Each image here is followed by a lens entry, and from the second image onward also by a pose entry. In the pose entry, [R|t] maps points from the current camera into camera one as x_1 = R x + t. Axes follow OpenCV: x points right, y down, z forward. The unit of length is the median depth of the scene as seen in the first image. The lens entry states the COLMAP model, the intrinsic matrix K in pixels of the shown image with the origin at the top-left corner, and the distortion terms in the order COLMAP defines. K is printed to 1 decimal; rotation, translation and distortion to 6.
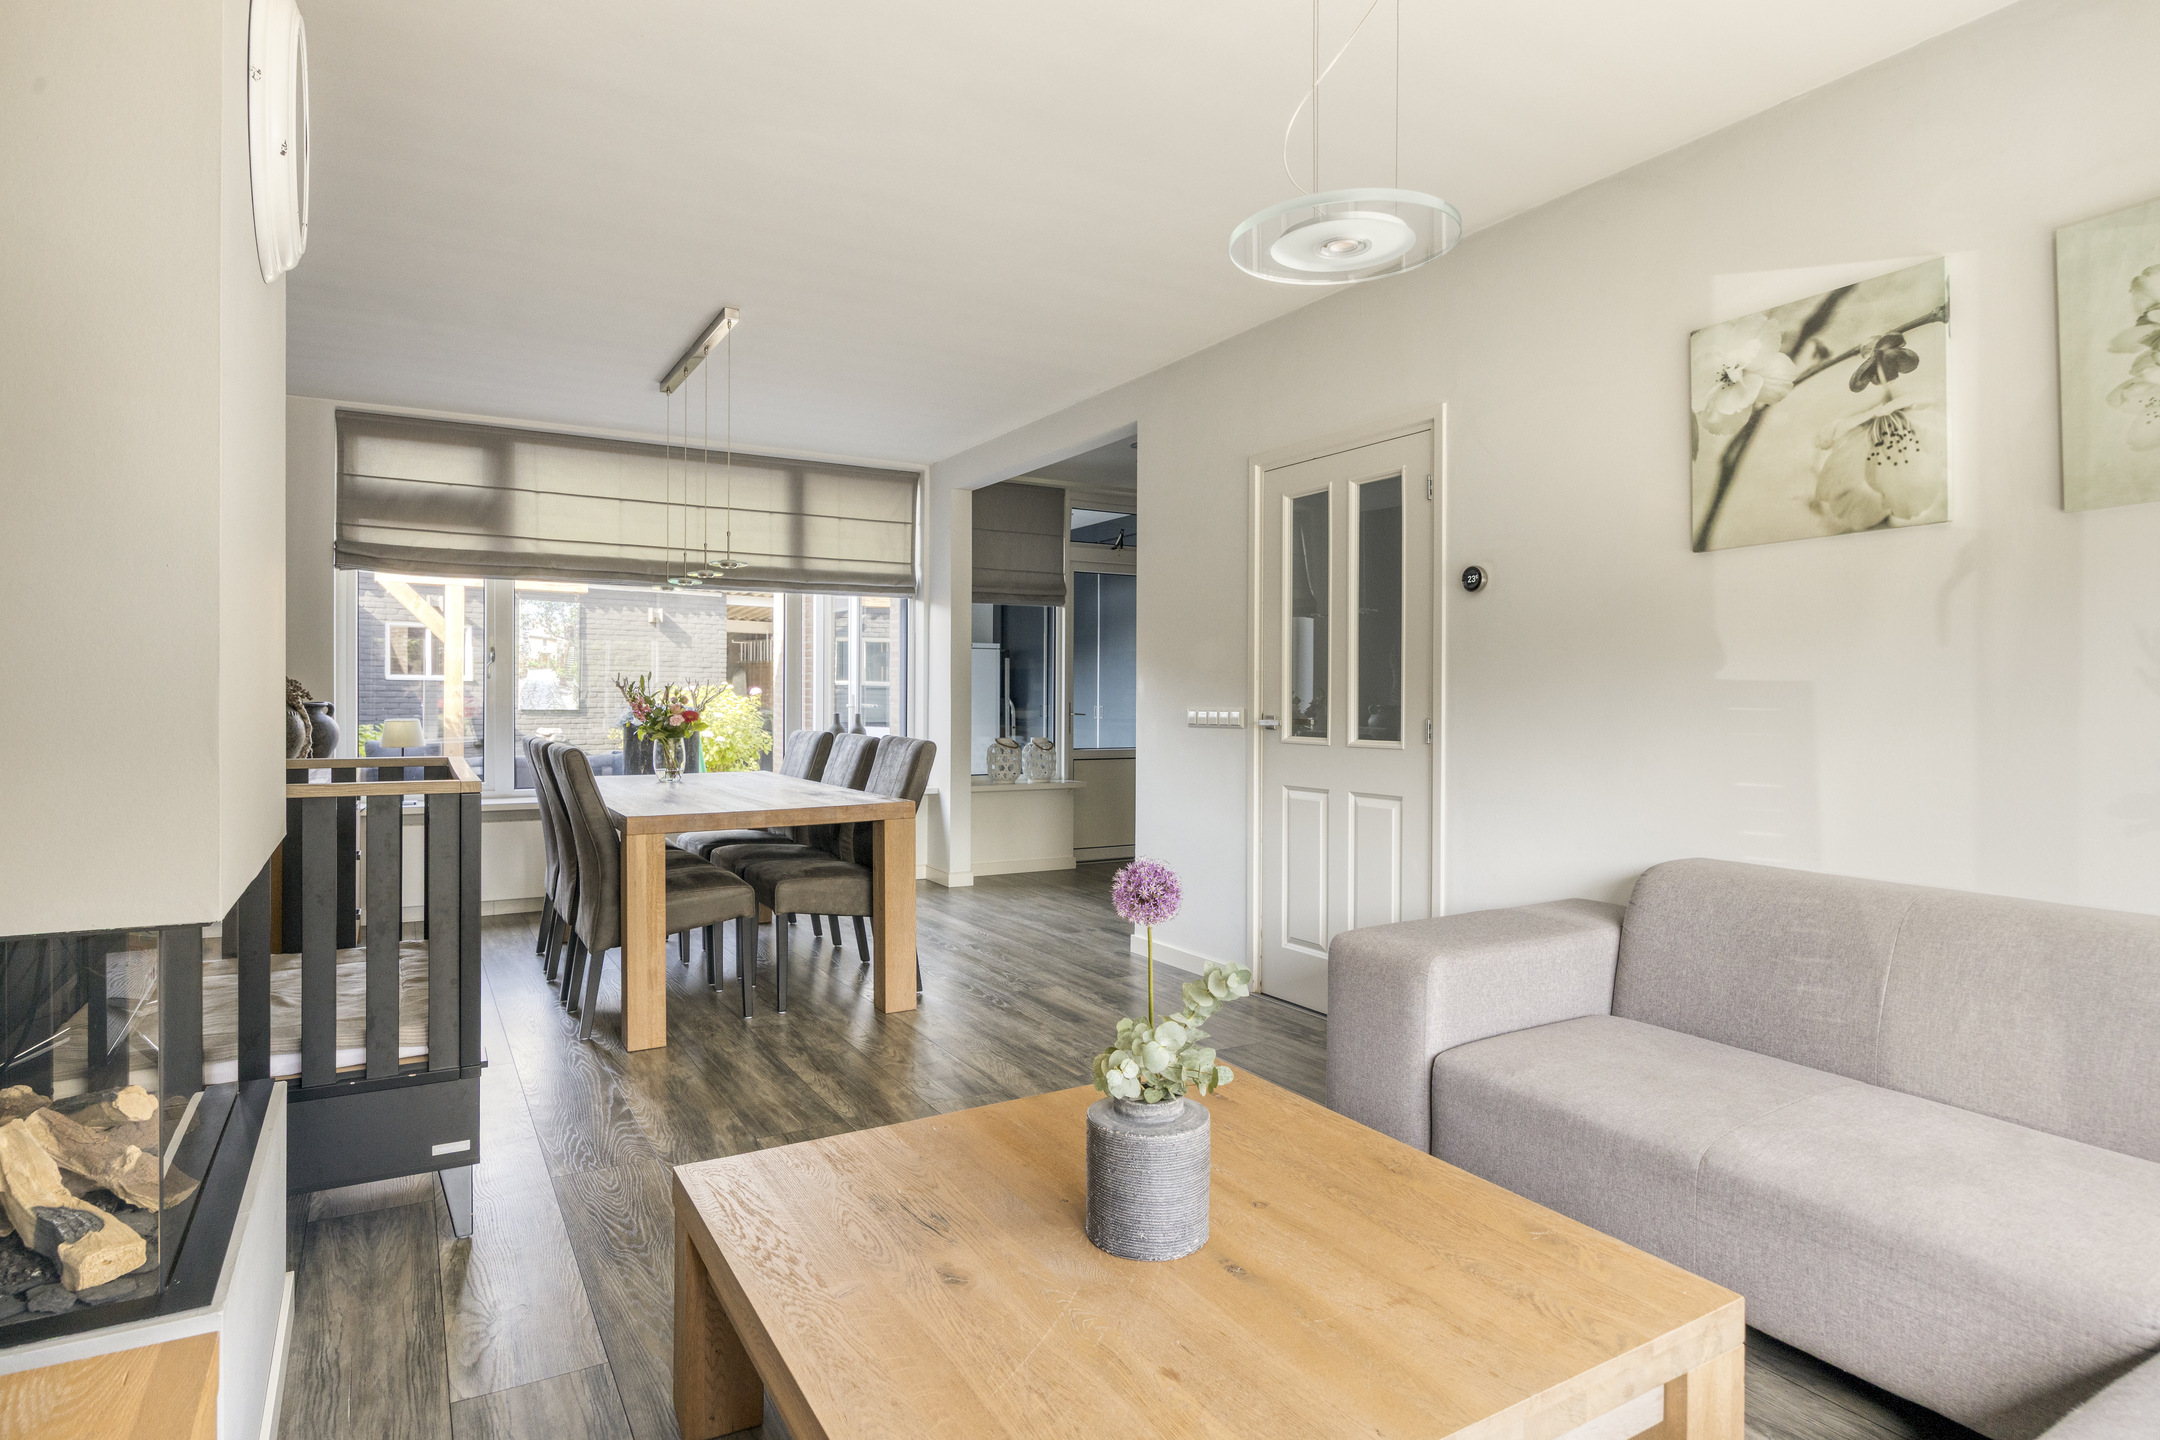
lens RADIAL K [[1156.1, 0, 1079.3], [0, 1156.1, 730.8], [0, 0, 1]] dist [-0.000626, -0.000355]
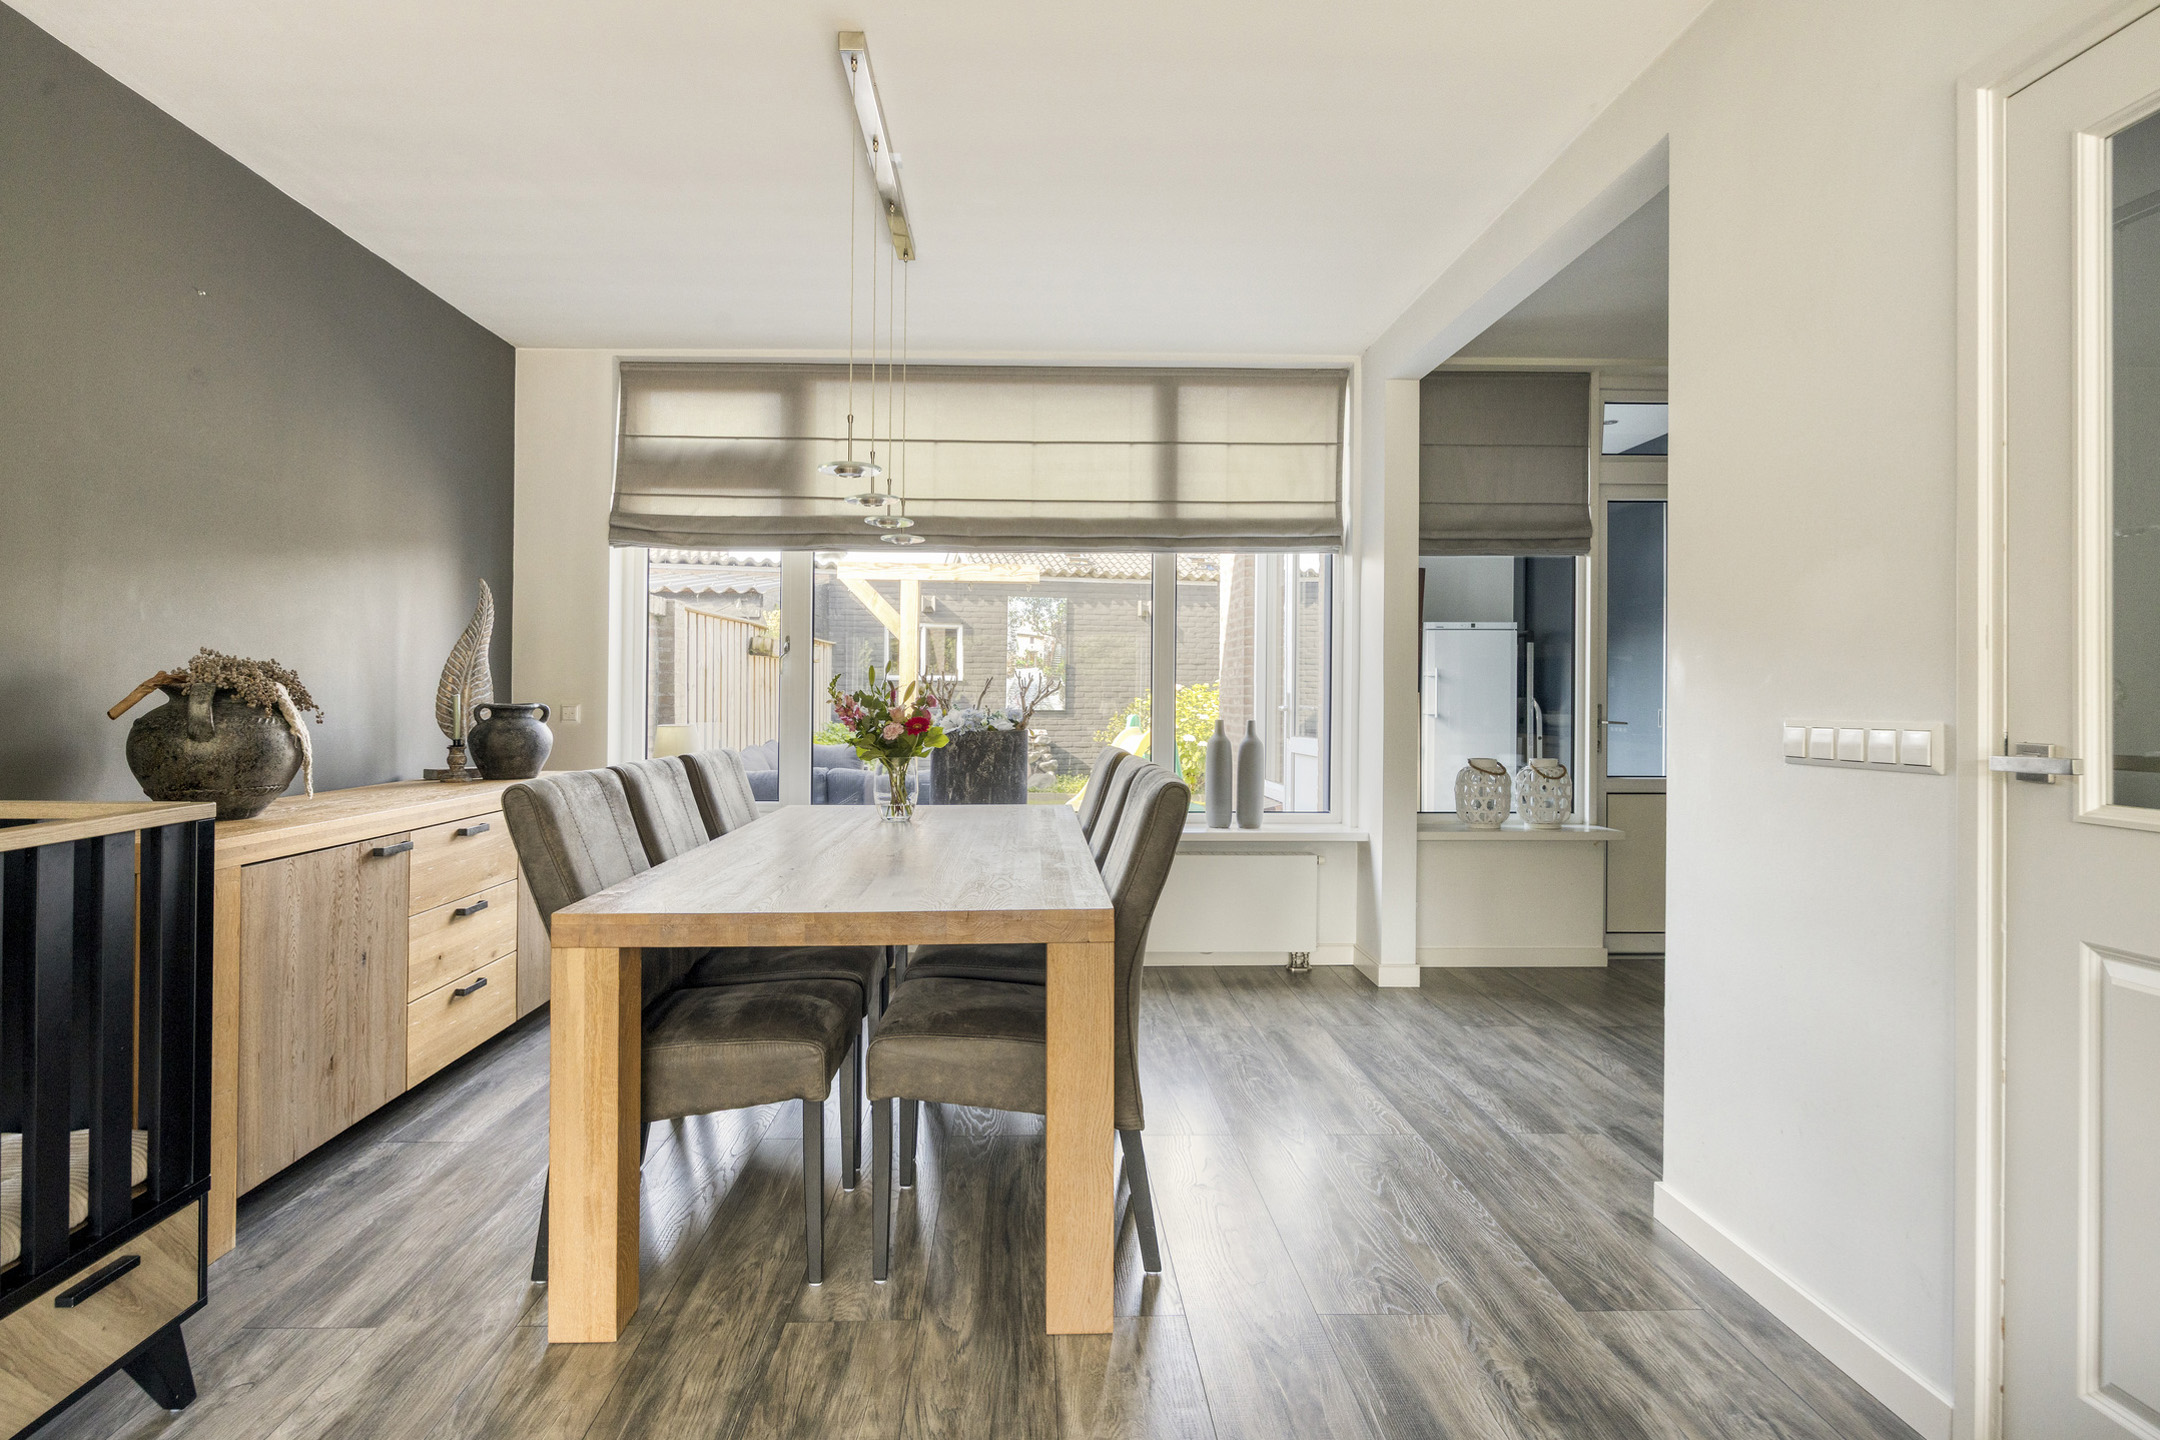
lens RADIAL K [[1175.3, 0, 1046.8], [0, 1175.3, 702.7], [0, 0, 1]] dist [-0.002764, -0.001072]
pose [[0.875158, 0.001118, -0.483835, 0.044653], [-0.012812, 0.999700, -0.020865, -0.009159], [0.483667, 0.024459, 0.874910, 0.327697]]
